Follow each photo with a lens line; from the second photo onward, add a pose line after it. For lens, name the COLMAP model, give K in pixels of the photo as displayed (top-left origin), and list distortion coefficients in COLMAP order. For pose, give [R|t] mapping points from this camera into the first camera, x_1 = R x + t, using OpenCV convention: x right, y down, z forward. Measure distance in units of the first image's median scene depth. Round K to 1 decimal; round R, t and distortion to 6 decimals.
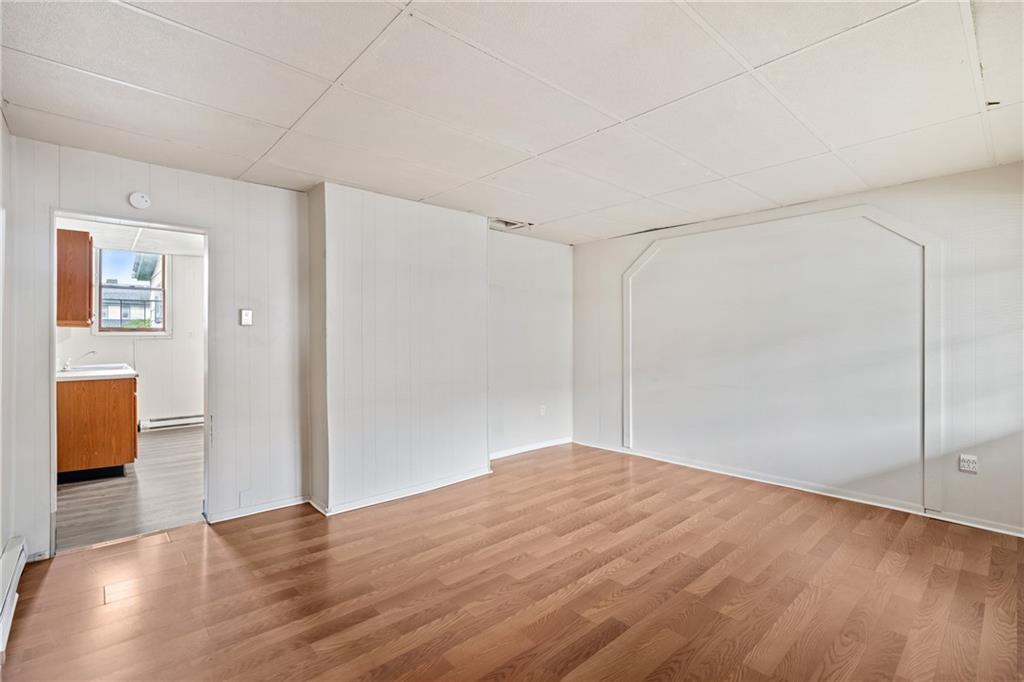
lens RADIAL K [[455.3, 0, 507.1], [0, 455.3, 342.1], [0, 0, 1]] dist [0.000594, 0.000094]
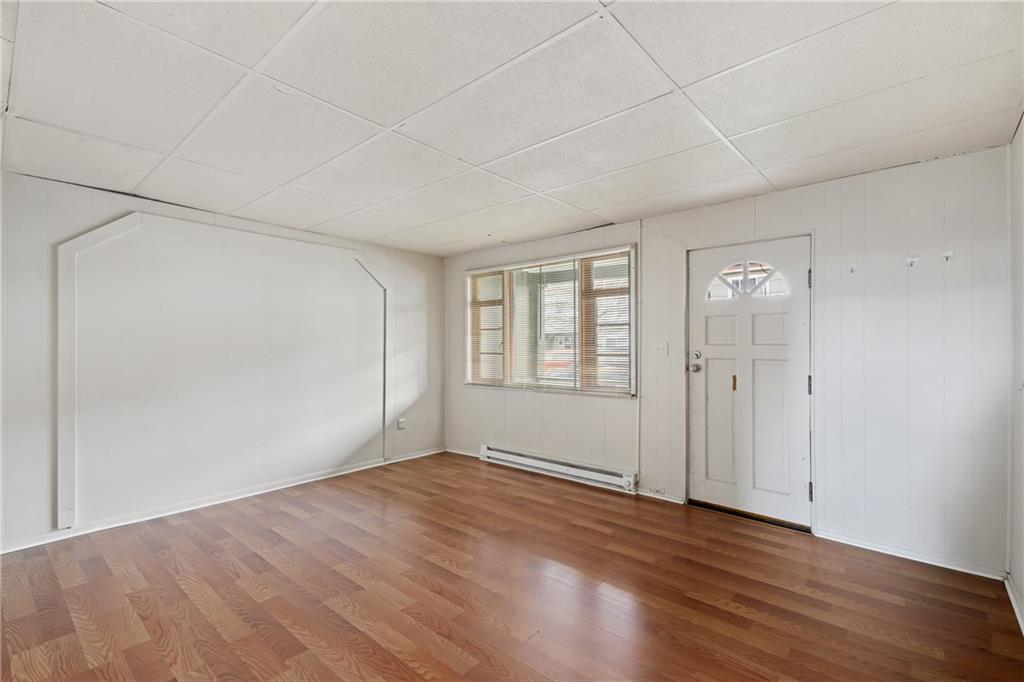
lens RADIAL K [[461.6, 0, 515.2], [0, 461.6, 348.0], [0, 0, 1]] dist [0.001007, -0.000194]
pose [[-0.126644, -0.000258, 0.991948, -0.676625], [0.011331, 0.999934, 0.001707, -0.009835], [-0.991884, 0.011456, -0.126632, 0.741500]]
